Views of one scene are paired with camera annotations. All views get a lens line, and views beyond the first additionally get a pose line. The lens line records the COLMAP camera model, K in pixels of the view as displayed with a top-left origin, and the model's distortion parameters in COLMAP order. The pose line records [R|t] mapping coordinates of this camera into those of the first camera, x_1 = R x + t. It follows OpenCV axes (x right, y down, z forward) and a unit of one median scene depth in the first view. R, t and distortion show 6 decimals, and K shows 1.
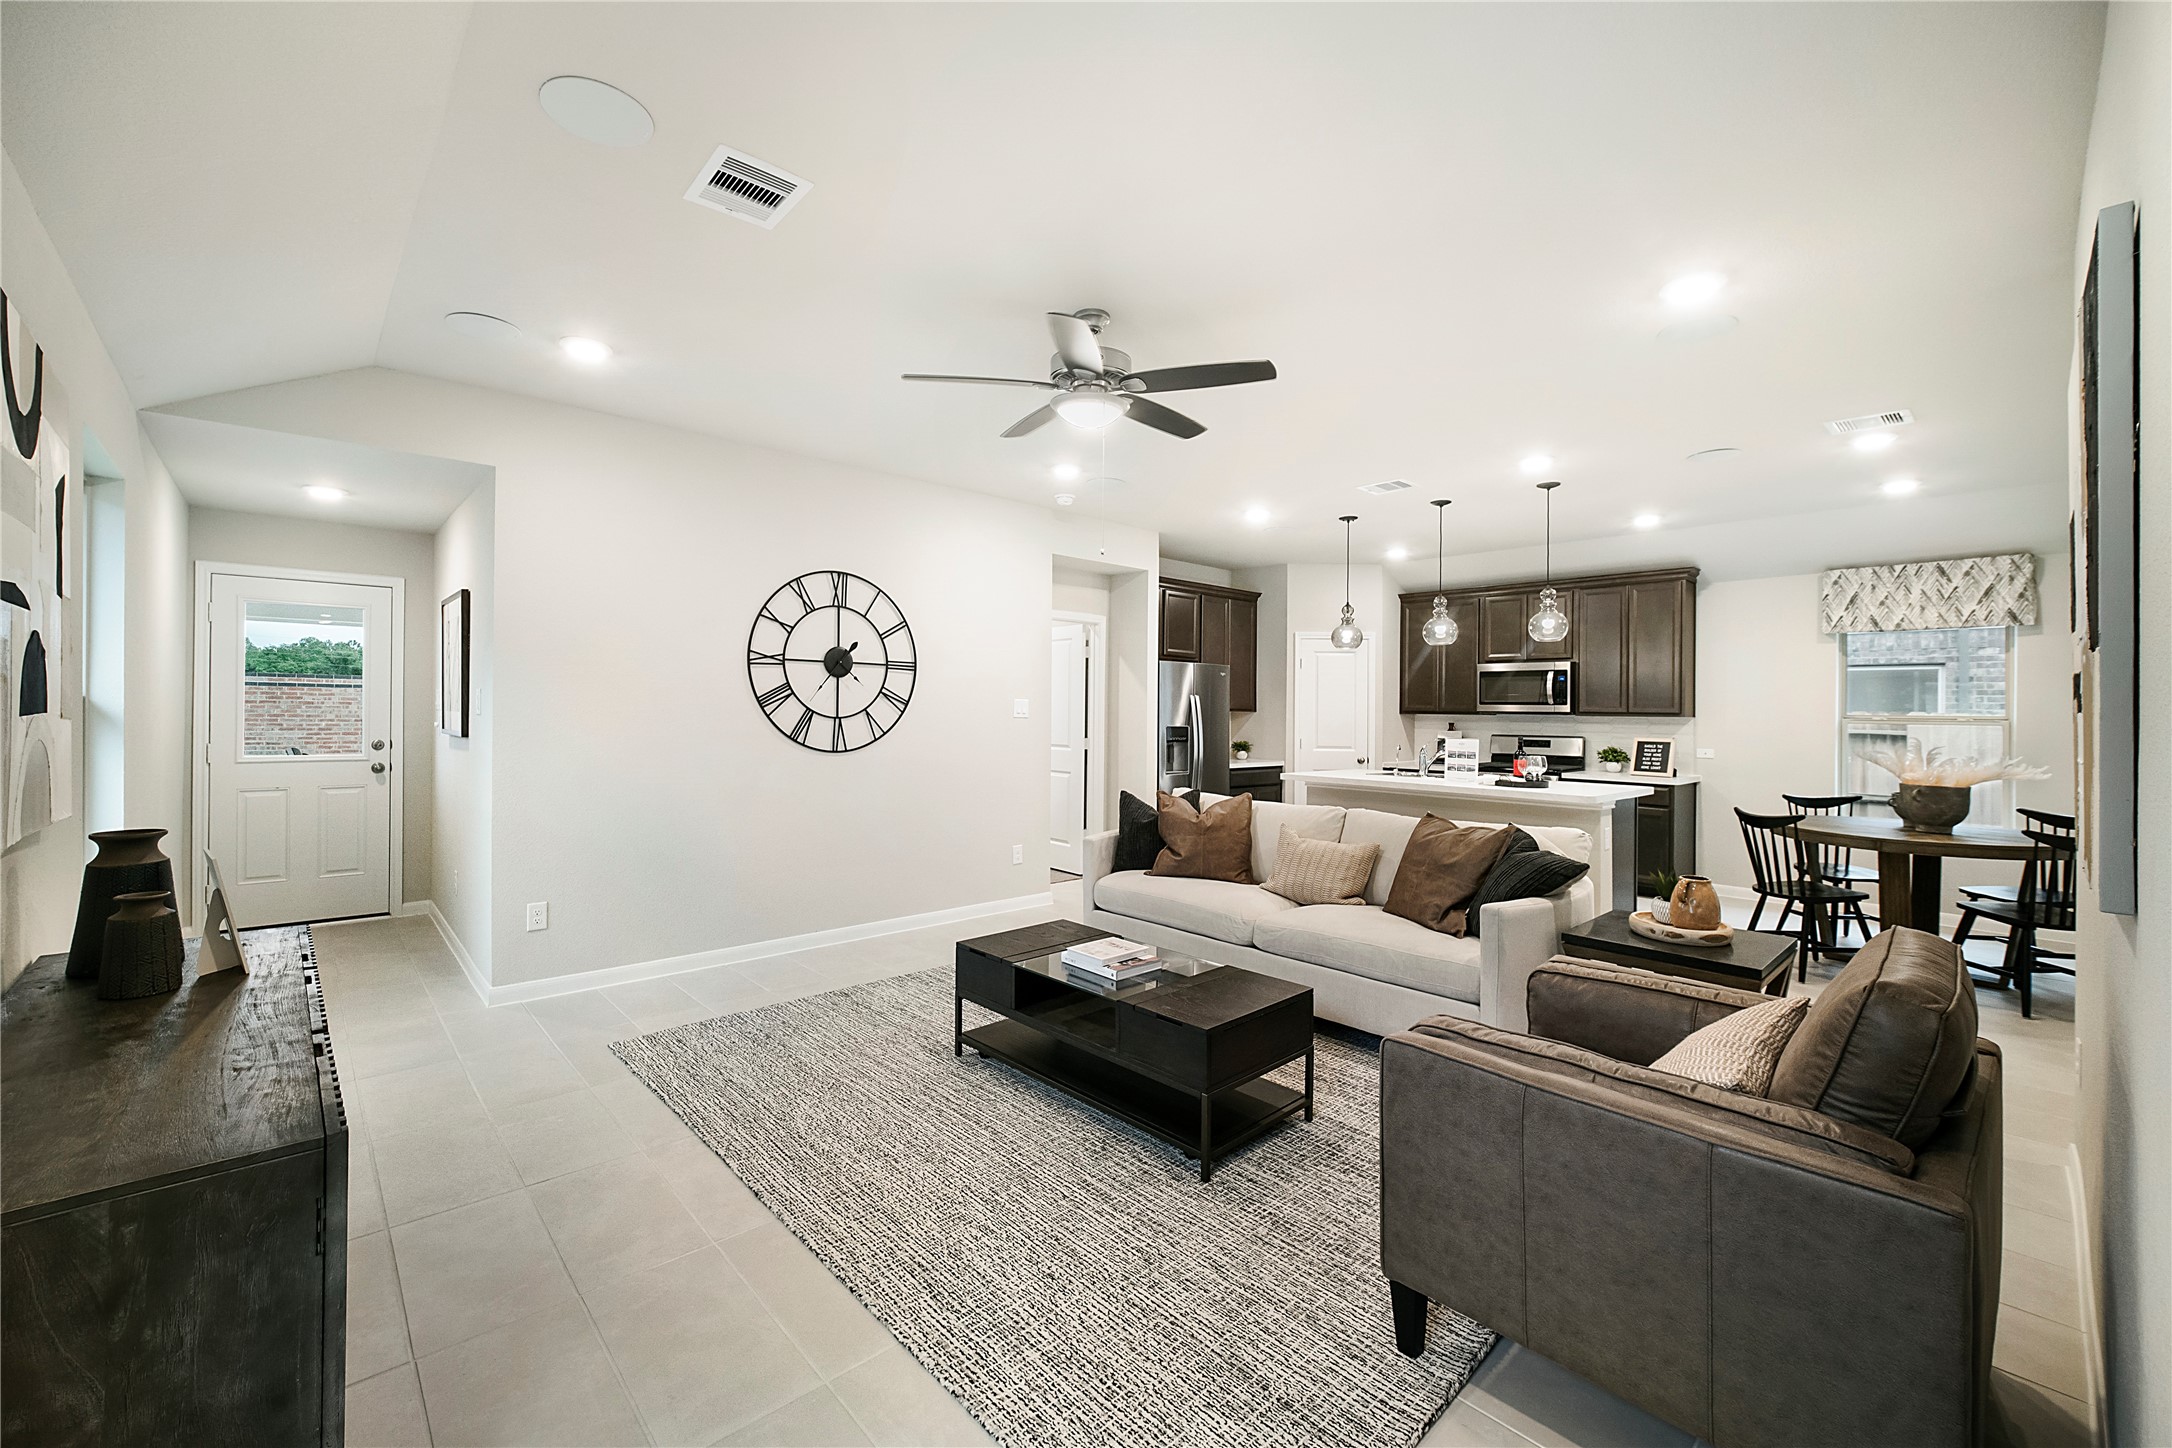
lens RADIAL K [[886.8, 0, 1076.8], [0, 886.8, 697.6], [0, 0, 1]] dist [0.001950, 0.000279]
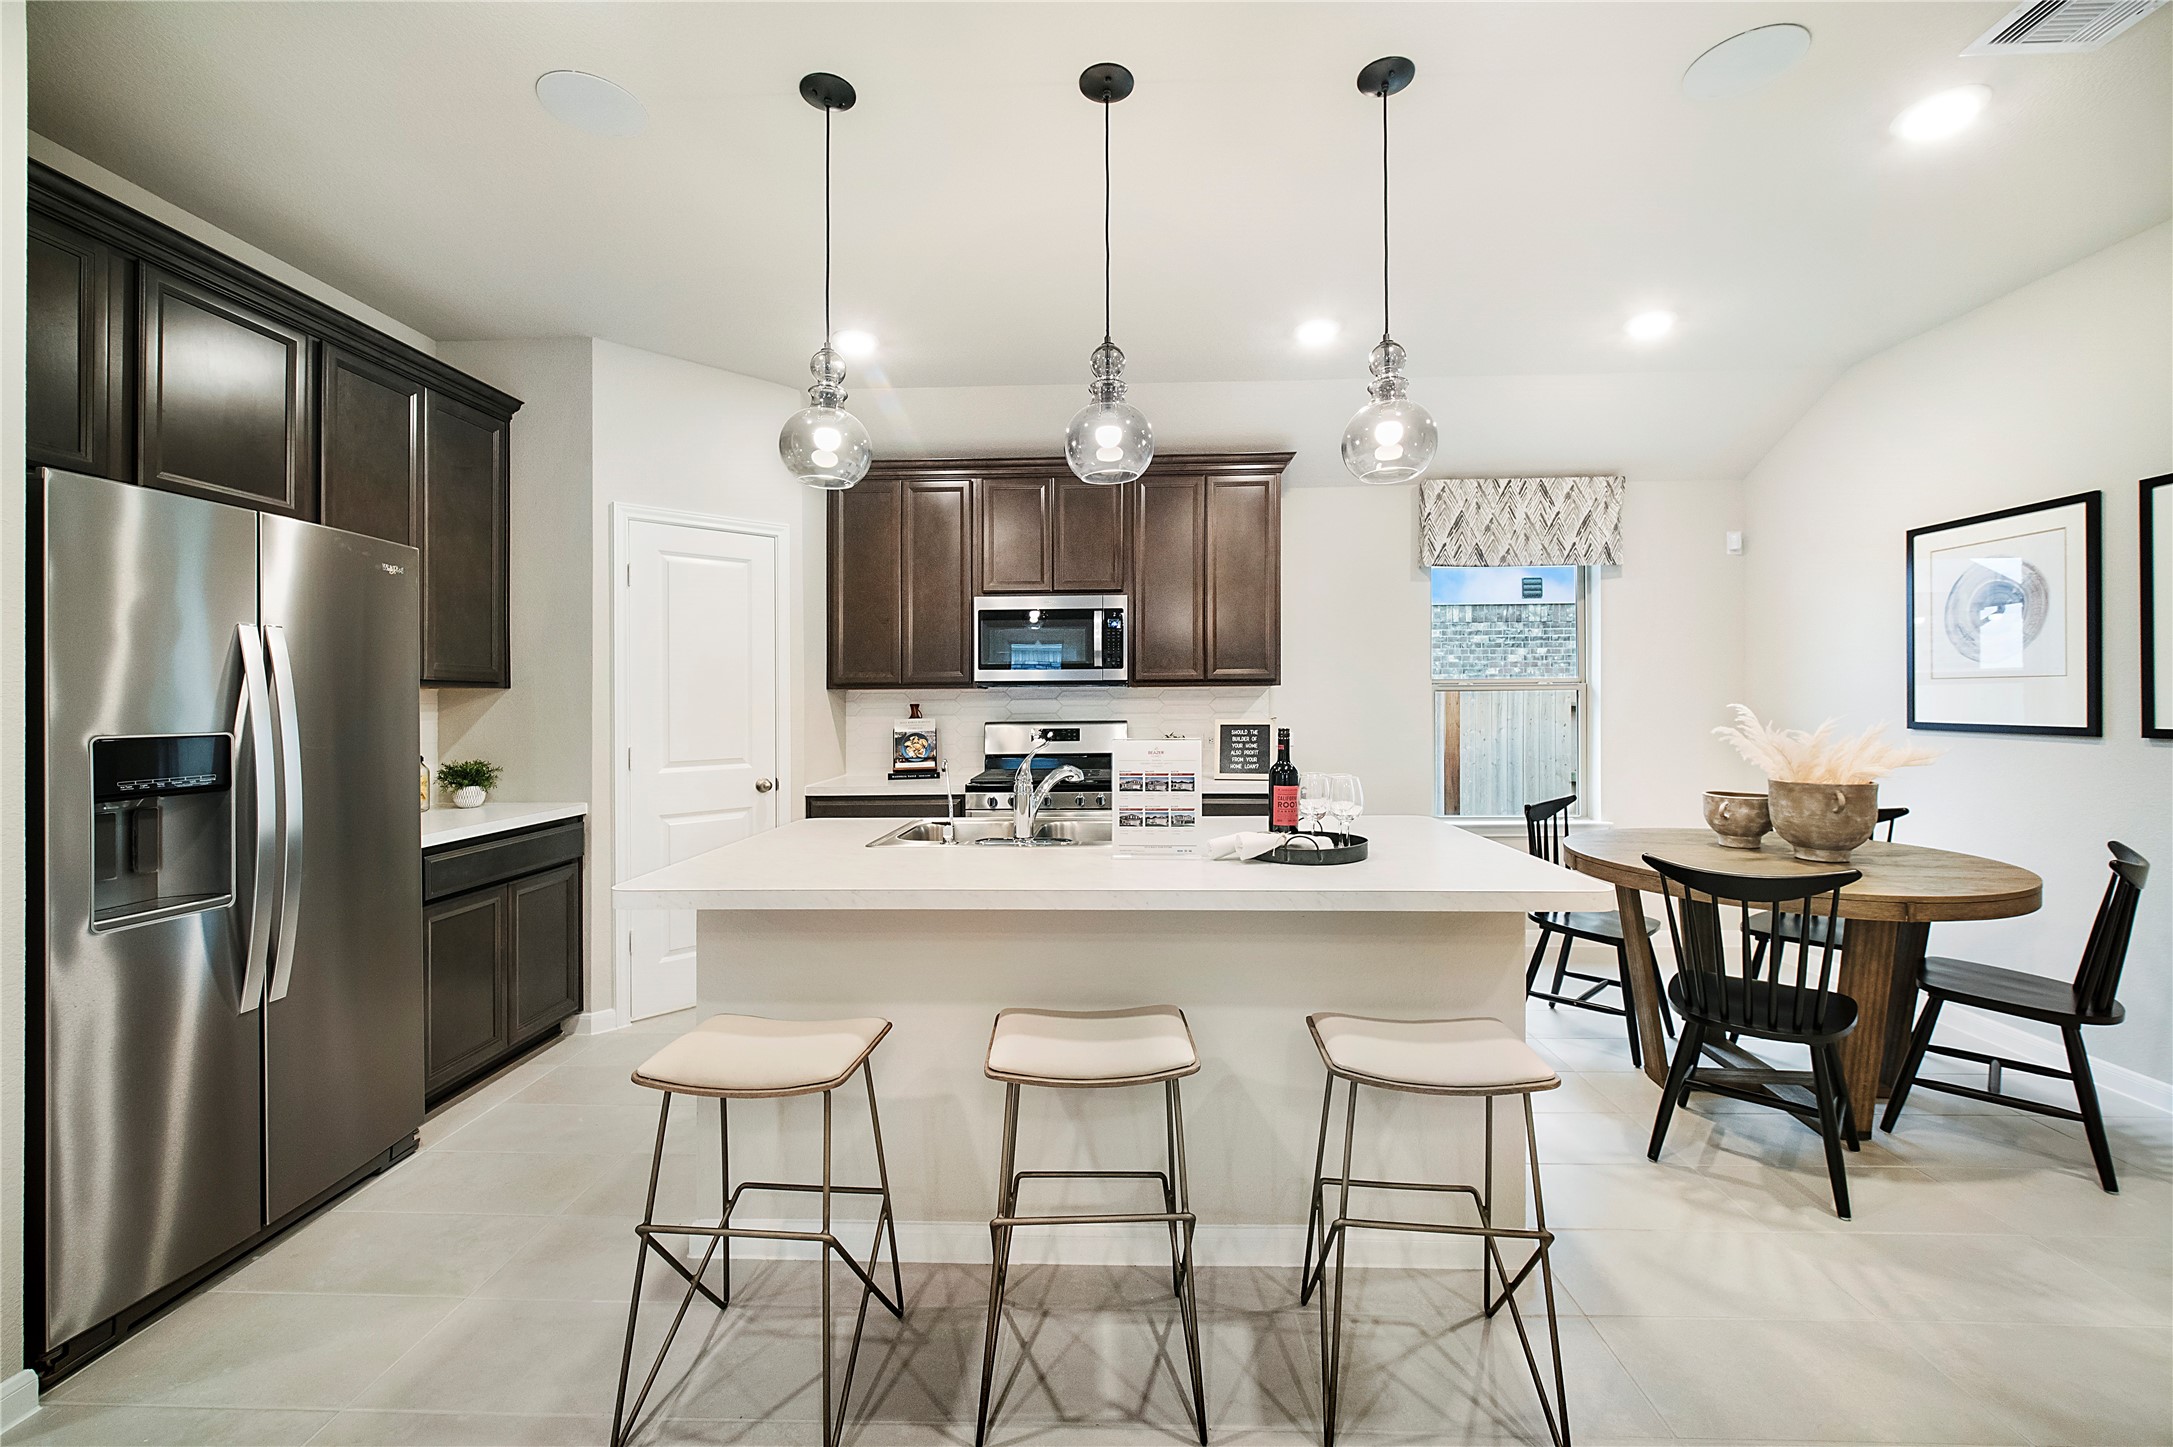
lens RADIAL K [[885.2, 0, 1086.8], [0, 885.2, 692.3], [0, 0, 1]] dist [-0.002369, 0.000149]
pose [[0.709922, -0.013763, 0.704146, 0.134454], [0.007213, 0.999899, 0.012271, 0.019037], [-0.704244, -0.003632, 0.709949, 0.674064]]
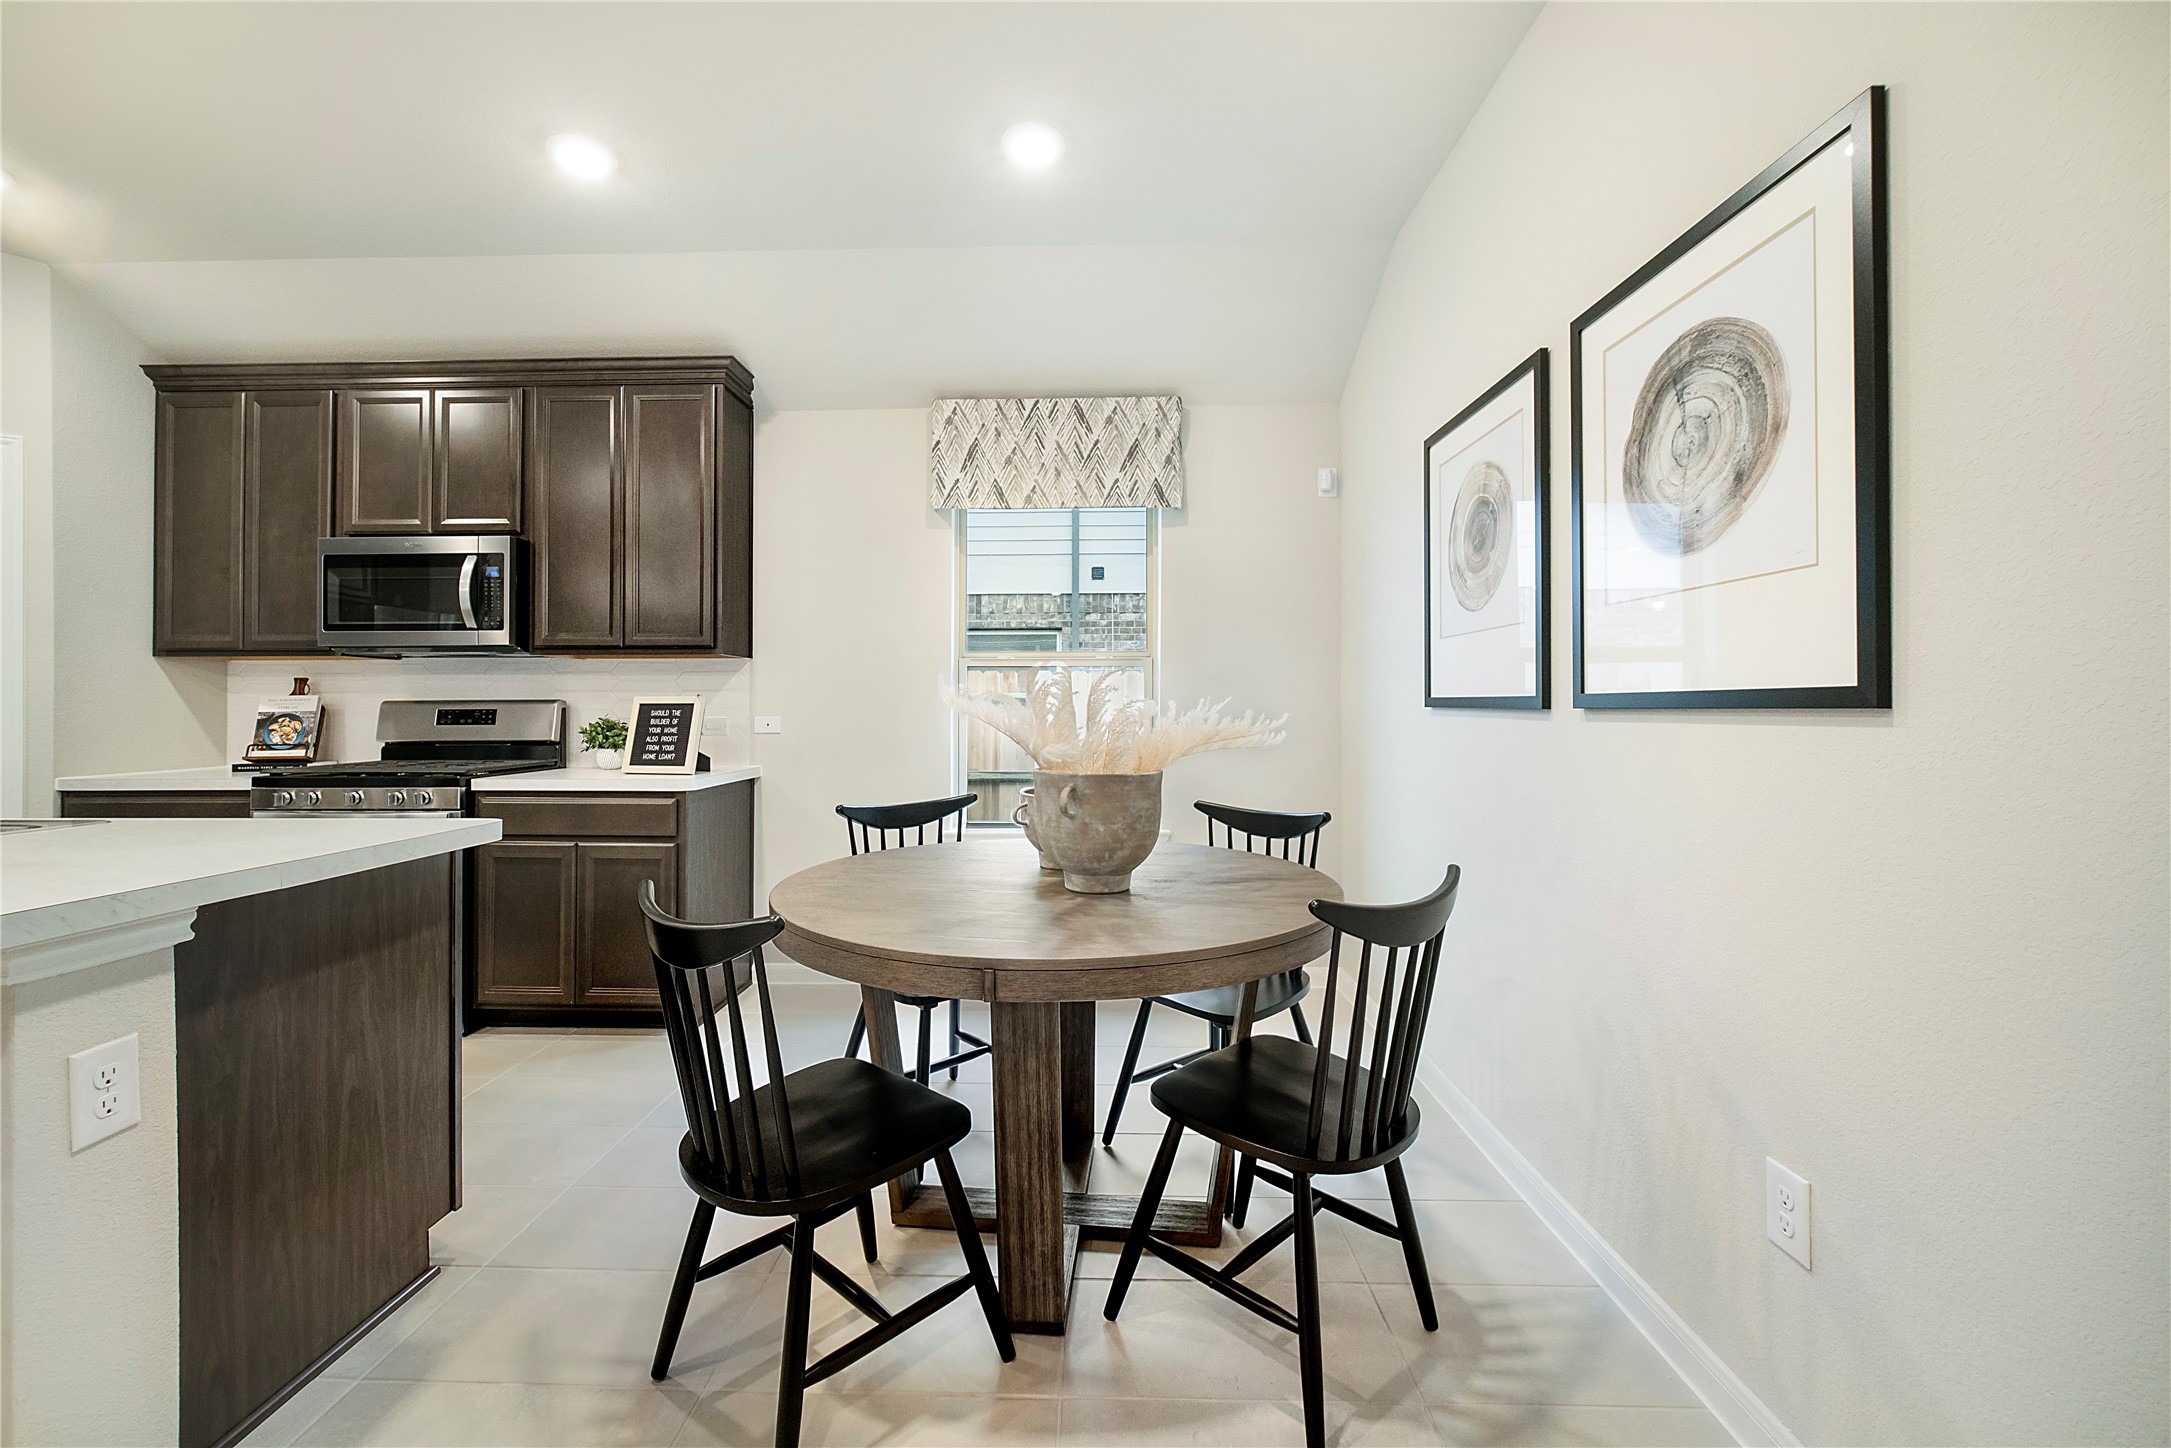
lens RADIAL K [[887.2, 0, 1061.3], [0, 887.2, 691.9], [0, 0, 1]] dist [-0.001778, -0.000235]
pose [[0.705785, -0.003959, 0.708415, 0.485143], [0.000947, 0.999989, 0.004645, 0.043624], [-0.708426, -0.002608, 0.705780, 0.528388]]
